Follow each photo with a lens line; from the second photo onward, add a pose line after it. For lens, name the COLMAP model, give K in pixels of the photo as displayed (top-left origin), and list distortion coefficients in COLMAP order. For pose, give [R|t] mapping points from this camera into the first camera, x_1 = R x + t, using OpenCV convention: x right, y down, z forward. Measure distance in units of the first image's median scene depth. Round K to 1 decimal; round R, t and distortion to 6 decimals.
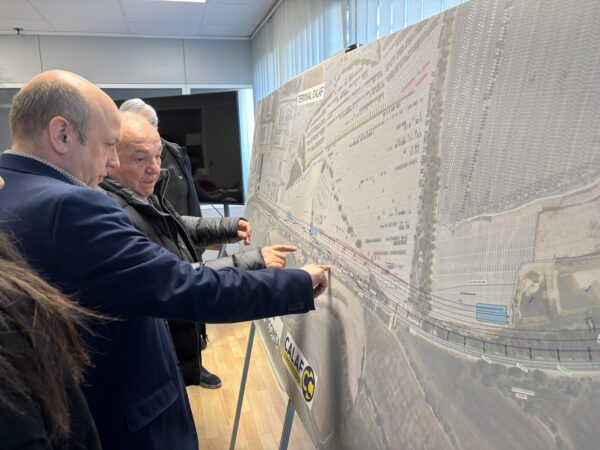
lens RADIAL K [[454.8, 0, 286.5], [0, 454.8, 228.5], [0, 0, 1]] dist [0.020696, -0.019548]
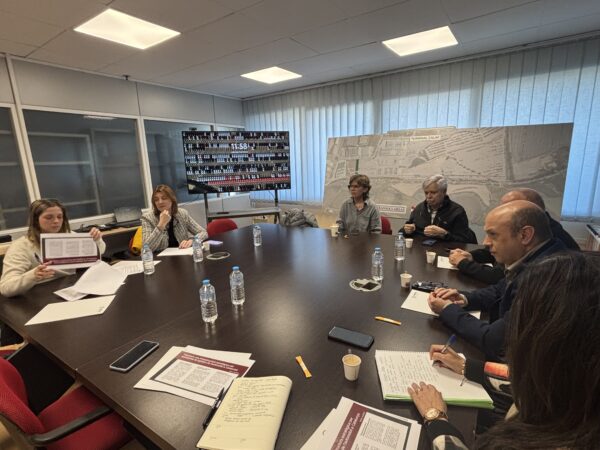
lens RADIAL K [[304.1, 0, 300.1], [0, 304.1, 230.5], [0, 0, 1]] dist [-0.013837, 0.000107]
pose [[0.742126, -0.158099, 0.651347, -3.586515], [0.142583, 0.986778, 0.077061, 0.119837], [-0.654919, 0.035682, 0.754856, -0.069665]]
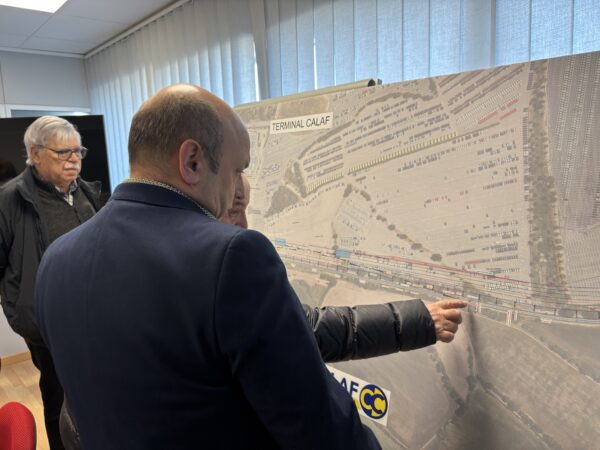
lens RADIAL K [[454.8, 0, 300.4], [0, 454.8, 230.8], [0, 0, 1]] dist [0.020696, -0.019548]
pose [[0.880947, -0.077013, 0.466906, -0.733770], [0.103991, 0.994055, -0.032245, -0.033026], [-0.461647, 0.076960, 0.883719, 0.191261]]
